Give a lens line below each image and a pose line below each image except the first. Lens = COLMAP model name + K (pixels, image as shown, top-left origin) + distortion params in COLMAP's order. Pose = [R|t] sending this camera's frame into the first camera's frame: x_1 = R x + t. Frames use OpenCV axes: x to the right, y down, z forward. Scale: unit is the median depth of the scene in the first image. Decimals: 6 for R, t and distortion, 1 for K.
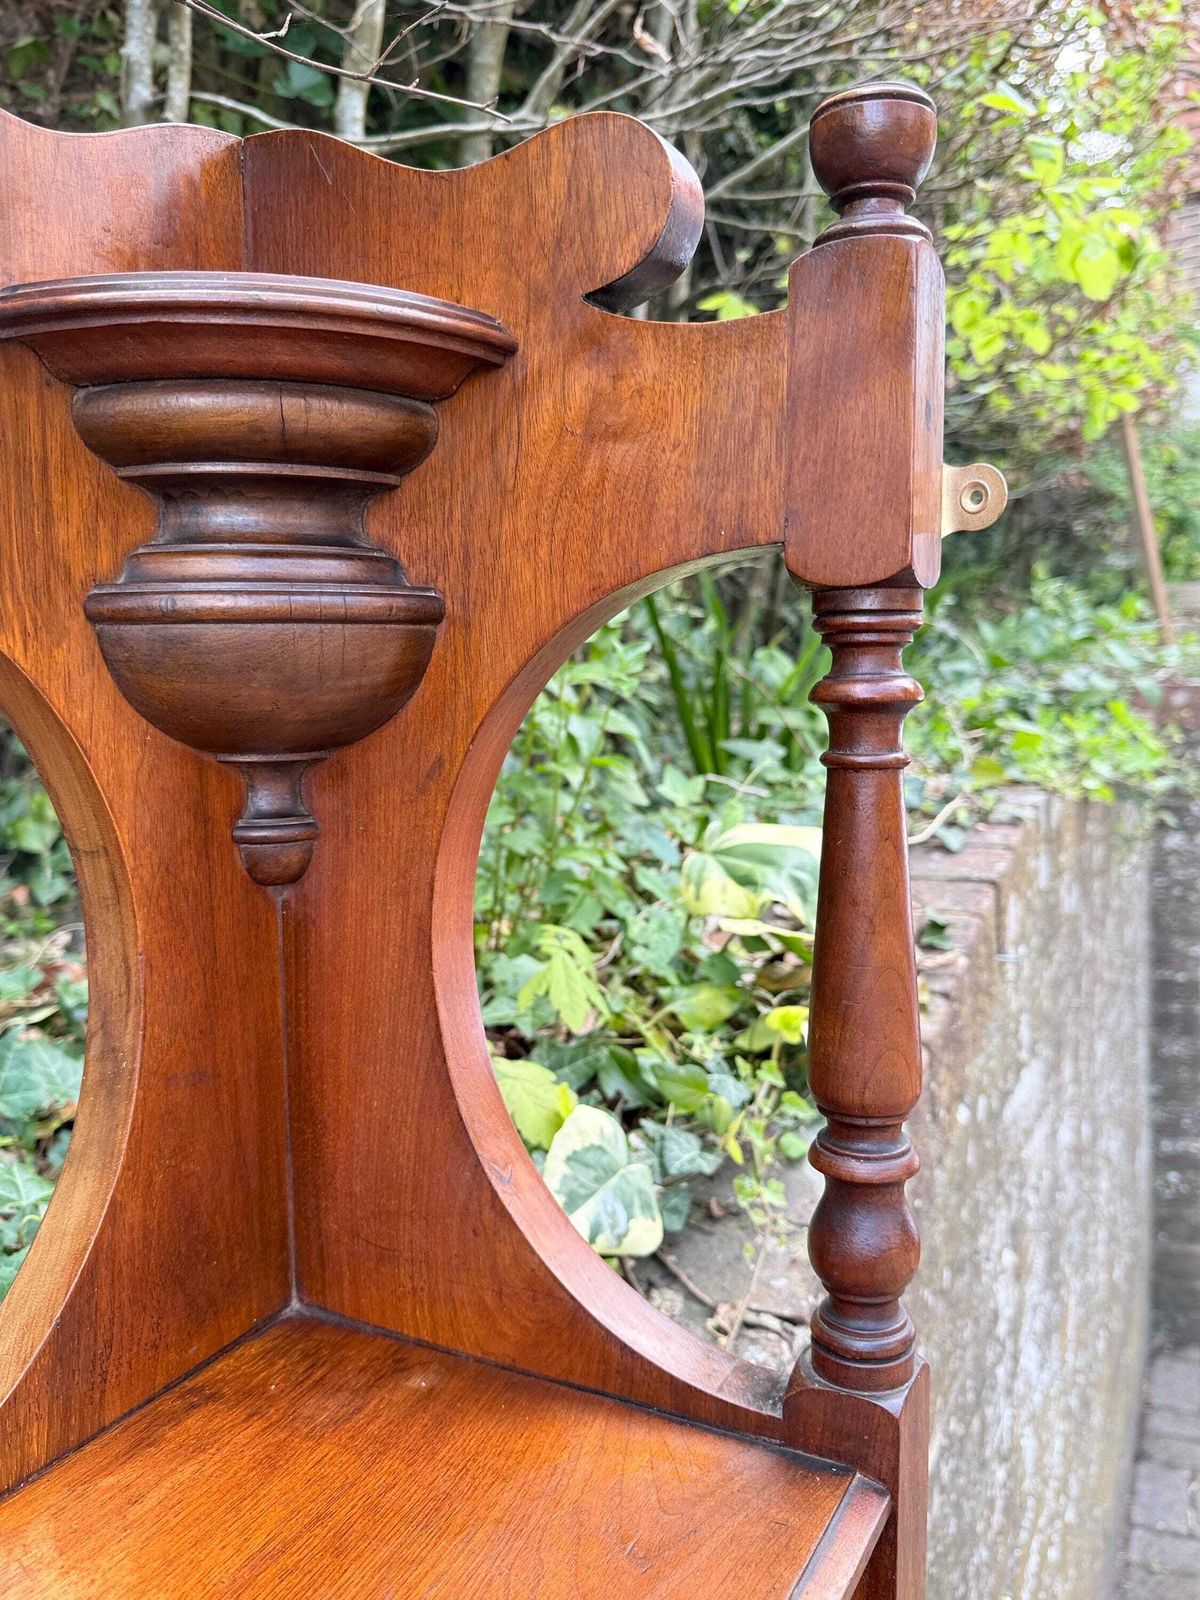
lens RADIAL K [[1281.6, 0, 594.1], [0, 1281.6, 806.7], [0, 0, 1]] dist [0.091746, -0.178305]
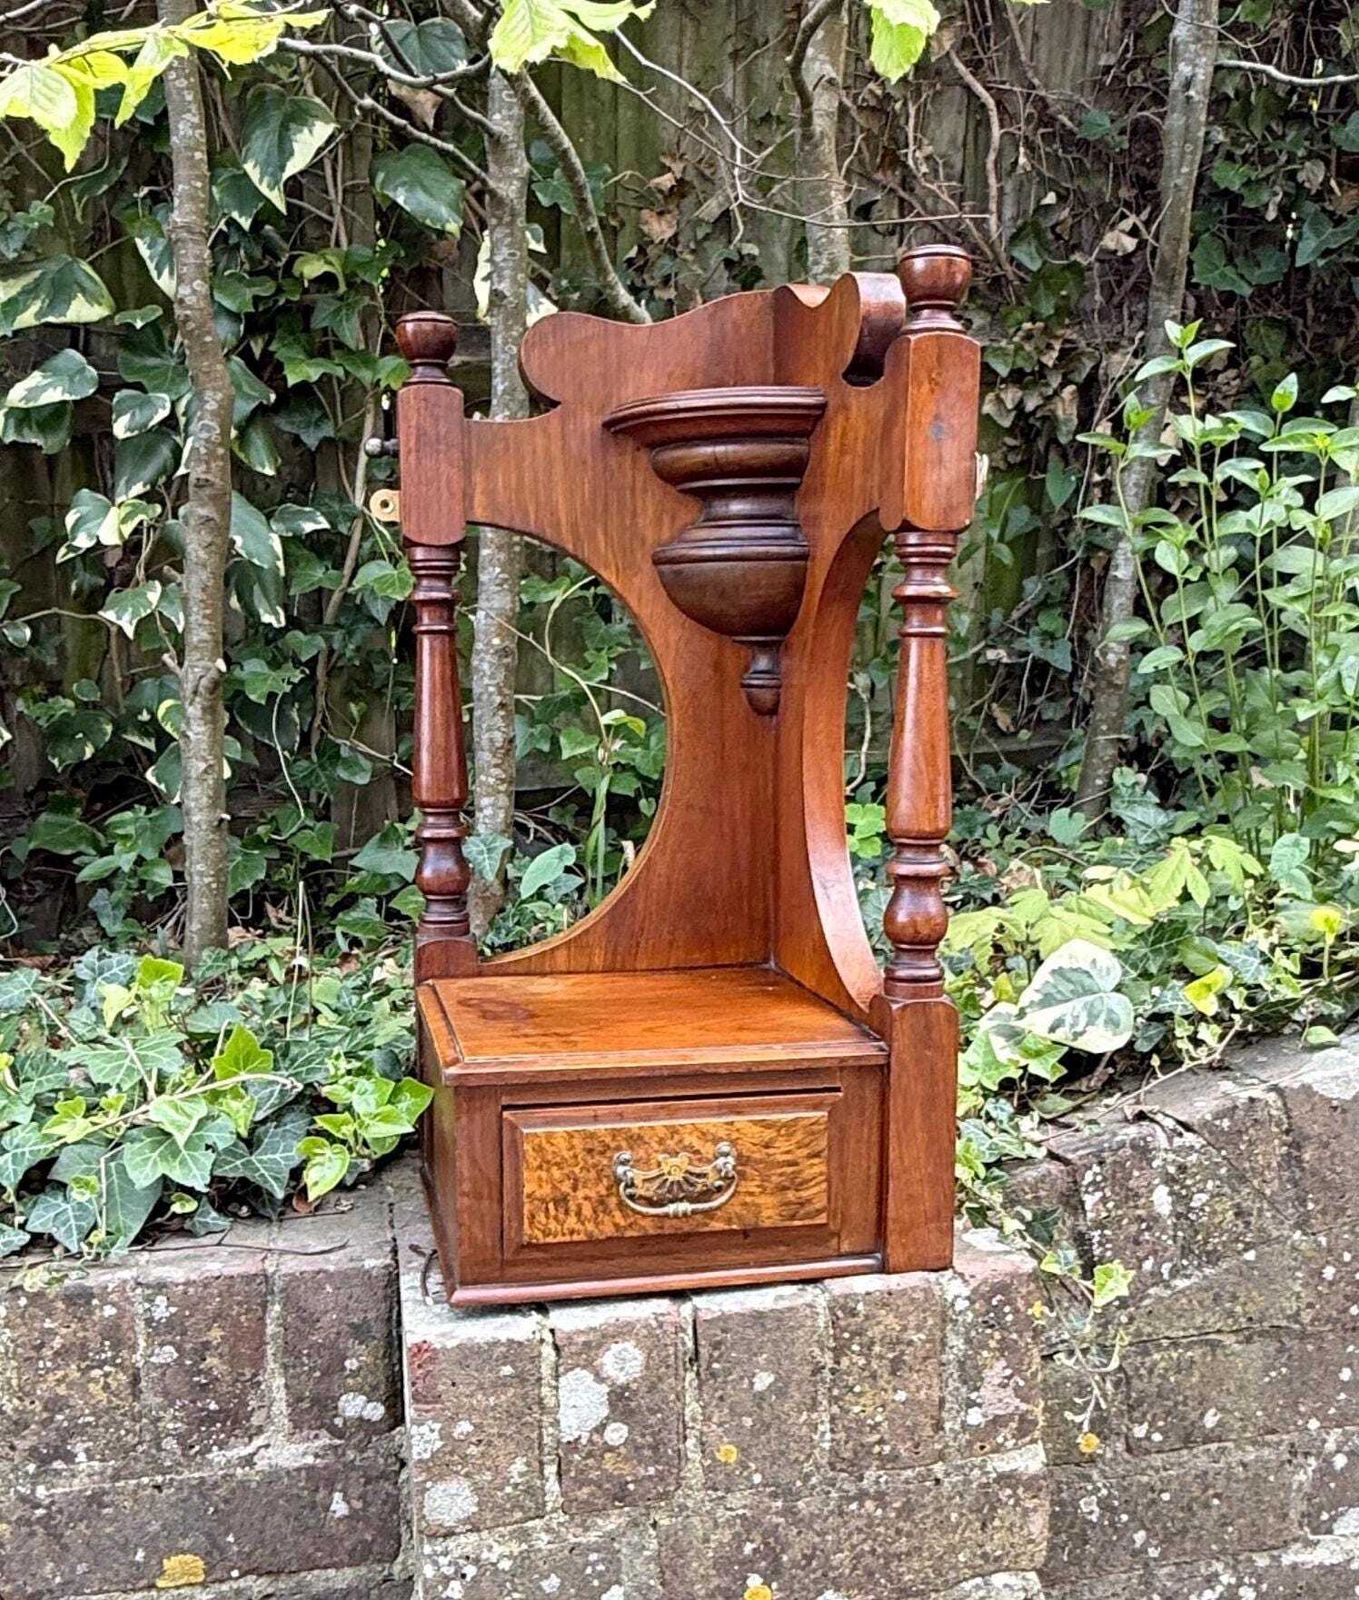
lens RADIAL K [[1650.7, 0, 688.2], [0, 1650.7, 893.0], [0, 0, 1]] dist [0.008952, 0.001349]
pose [[0.657500, 0.121963, -0.743518, 1.532247], [-0.093781, 0.992385, 0.079854, 0.147014], [0.747595, 0.017224, 0.663931, -0.626819]]
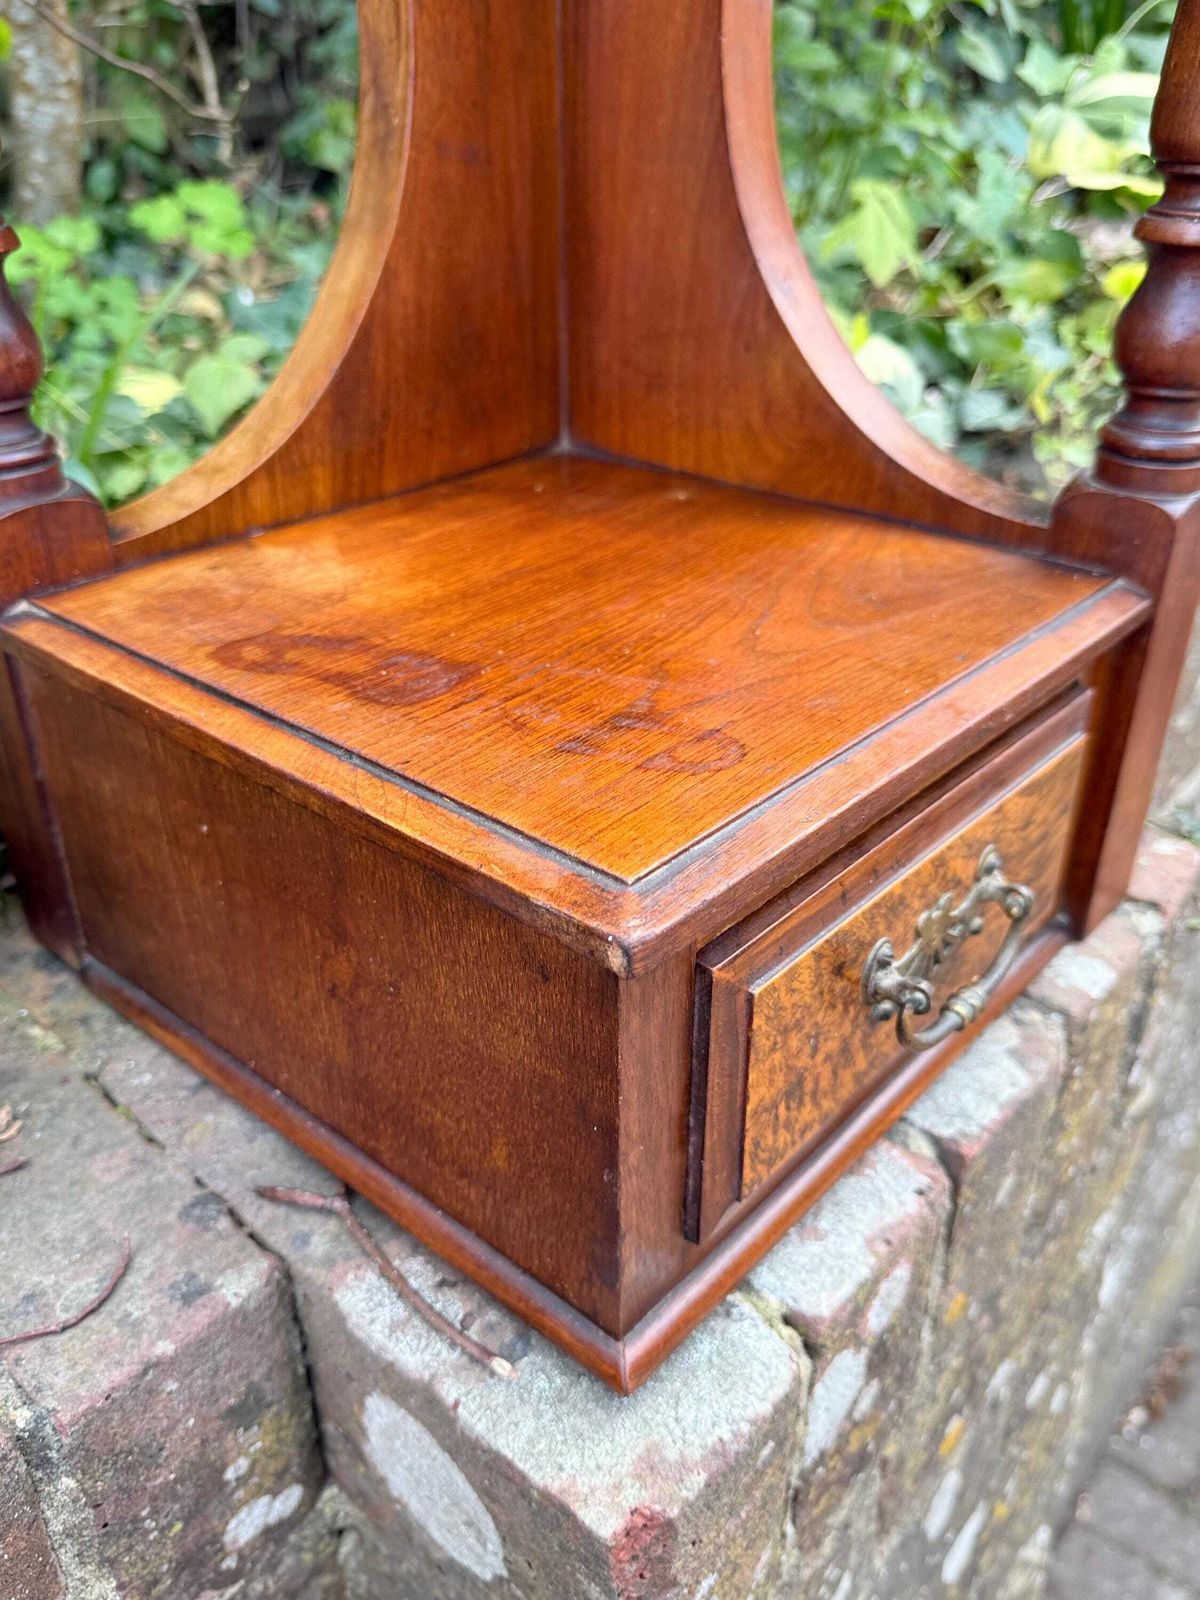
lens RADIAL K [[1320.8, 0, 600.0], [0, 1320.8, 800.0], [0, 0, 1]] dist [0.071973, -0.193899]
pose [[0.972962, 0.126628, -0.193157, 0.035675], [-0.039659, 0.915485, 0.400393, 0.260627], [0.227533, -0.381907, 0.895754, -0.031189]]
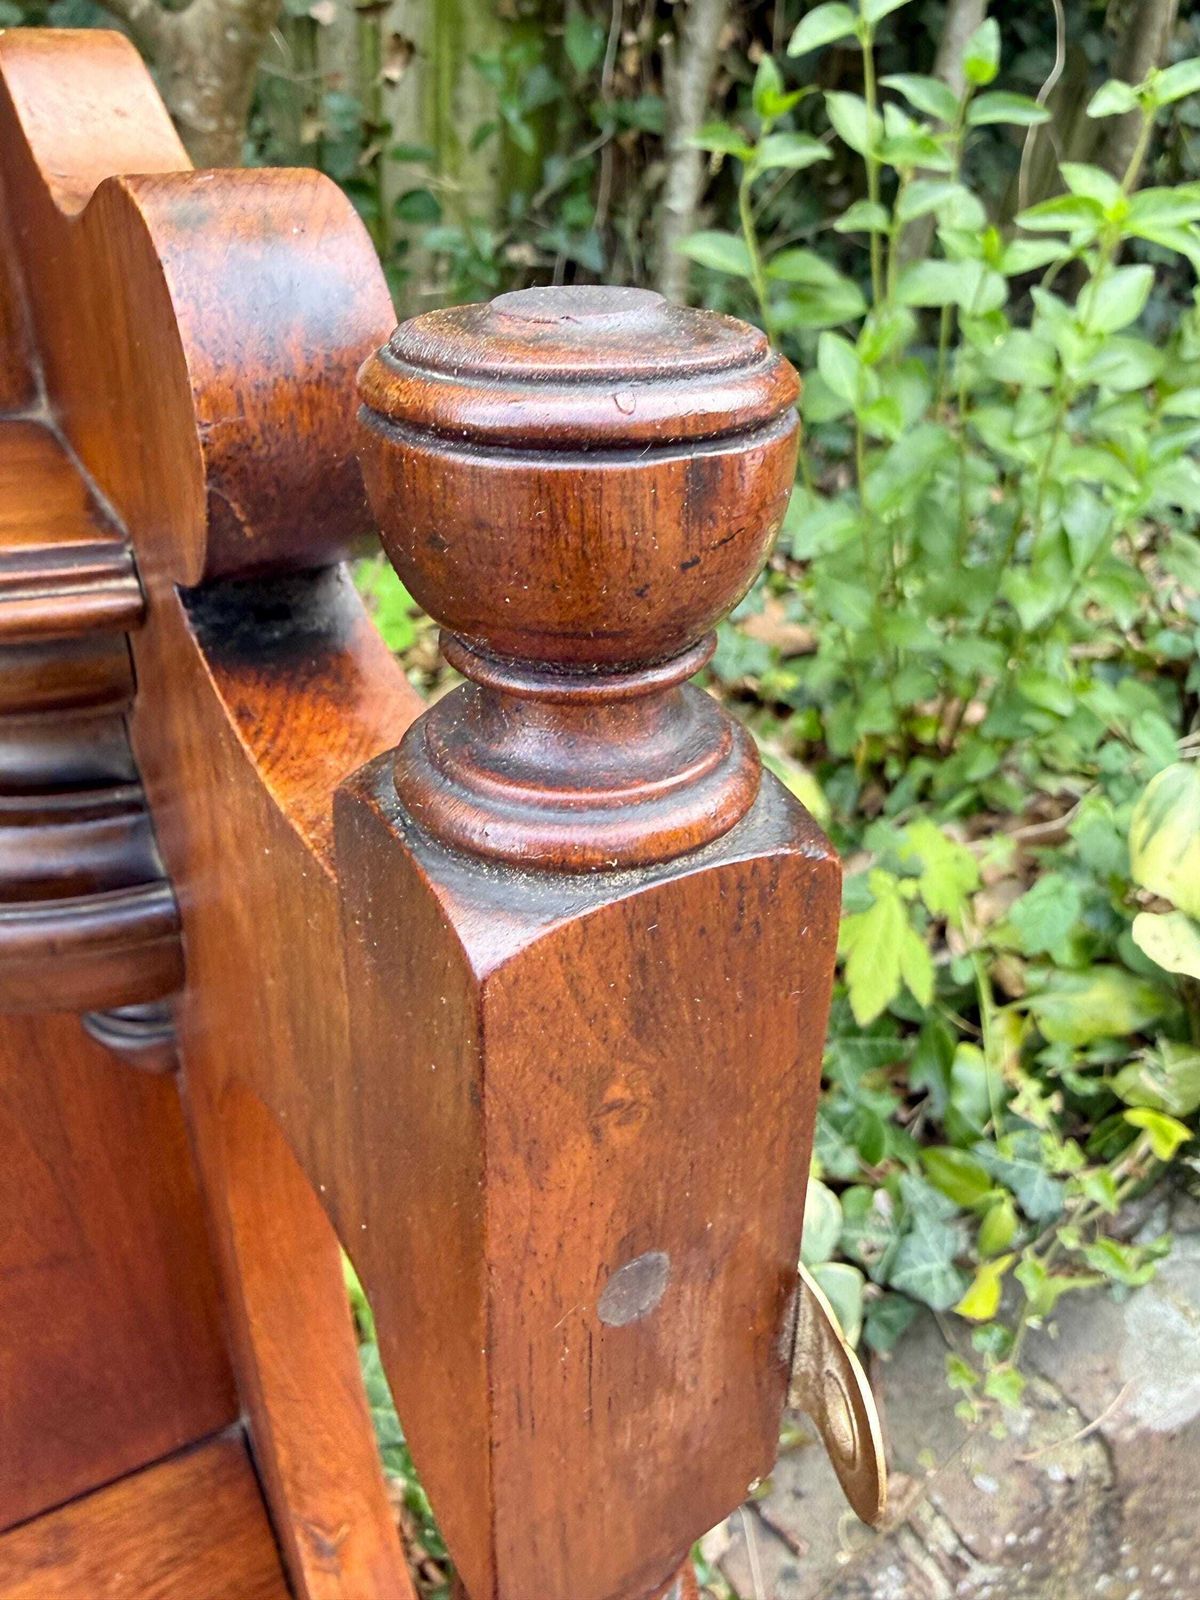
lens RADIAL K [[1274.2, 0, 602.1], [0, 1274.2, 692.4], [0, 0, 1]] dist [0.032538, -0.093391]
pose [[0.833379, 0.255571, -0.490064, 0.326164], [-0.073750, 0.930161, 0.359668, -0.494621], [0.547760, -0.263598, 0.794025, 0.661460]]
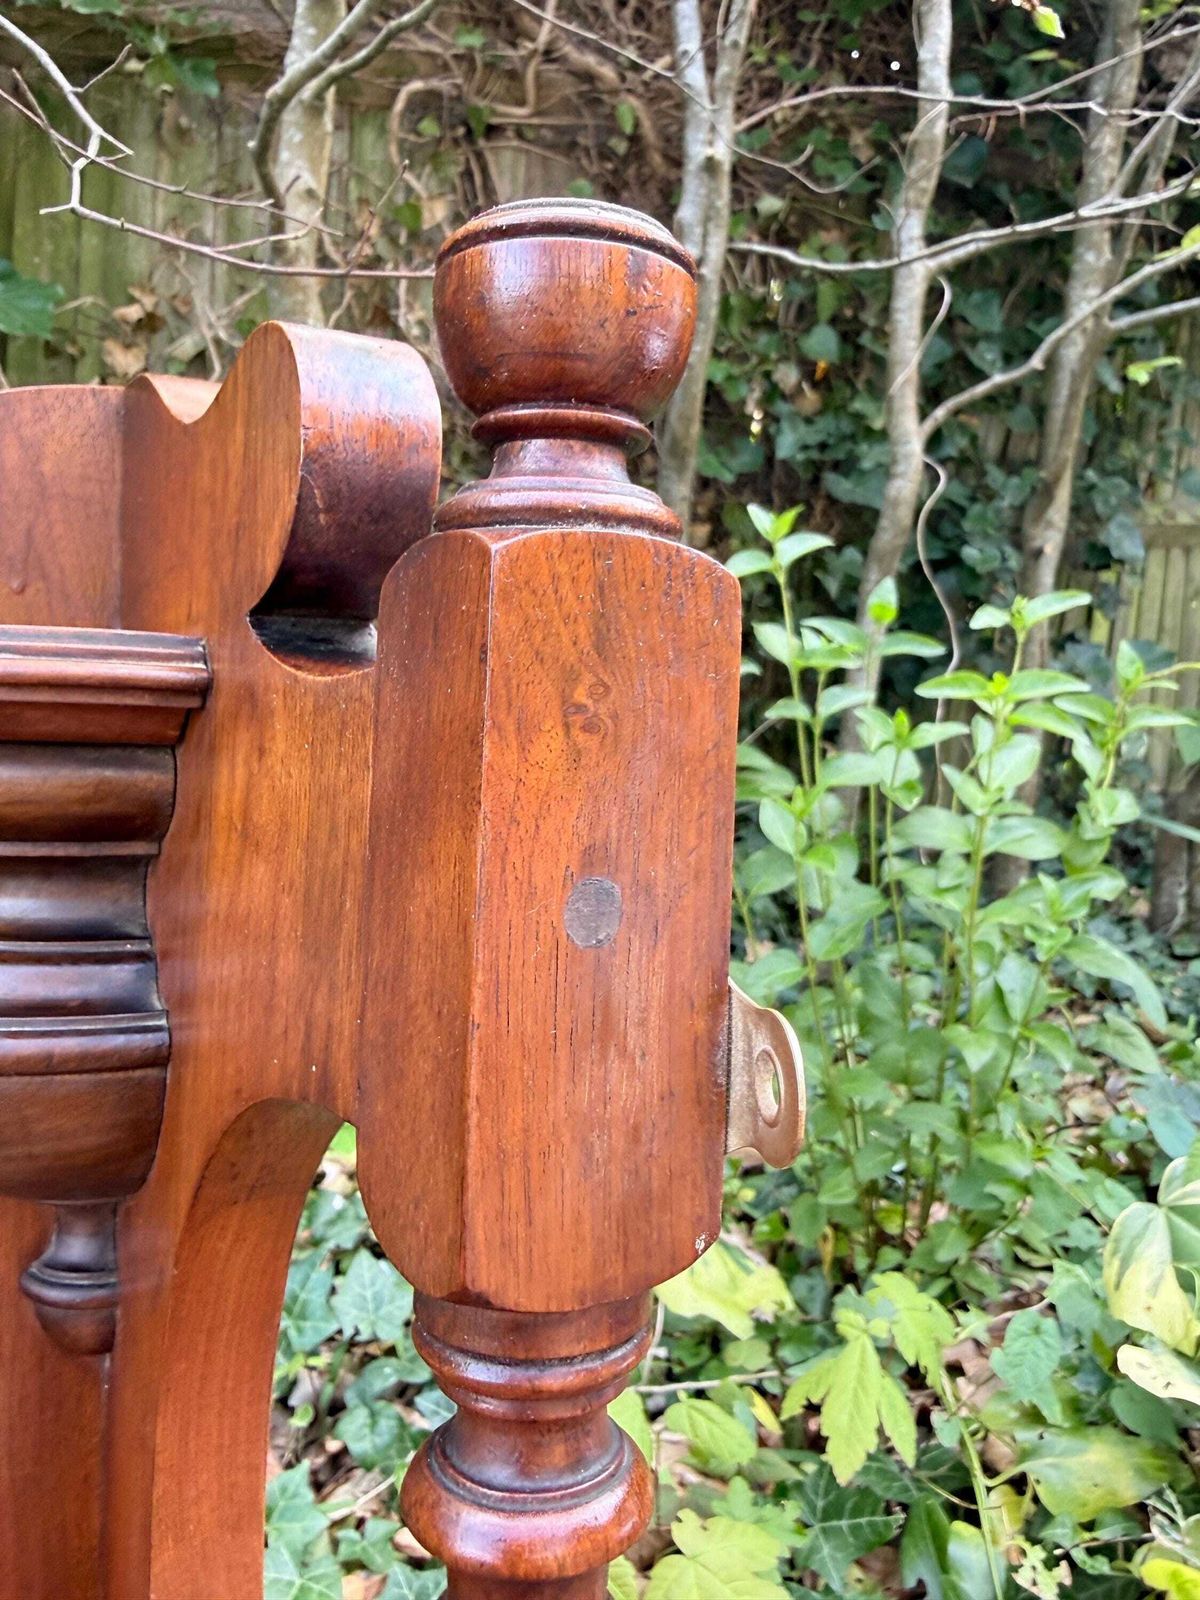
lens RADIAL K [[1271.3, 0, 601.3], [0, 1271.3, 710.4], [0, 0, 1]] dist [0.005113, -0.009182]
pose [[0.847608, 0.023174, -0.530116, 0.418156], [-0.091119, 0.990562, -0.102389, -0.281548], [0.522740, 0.135089, 0.841721, 0.547916]]
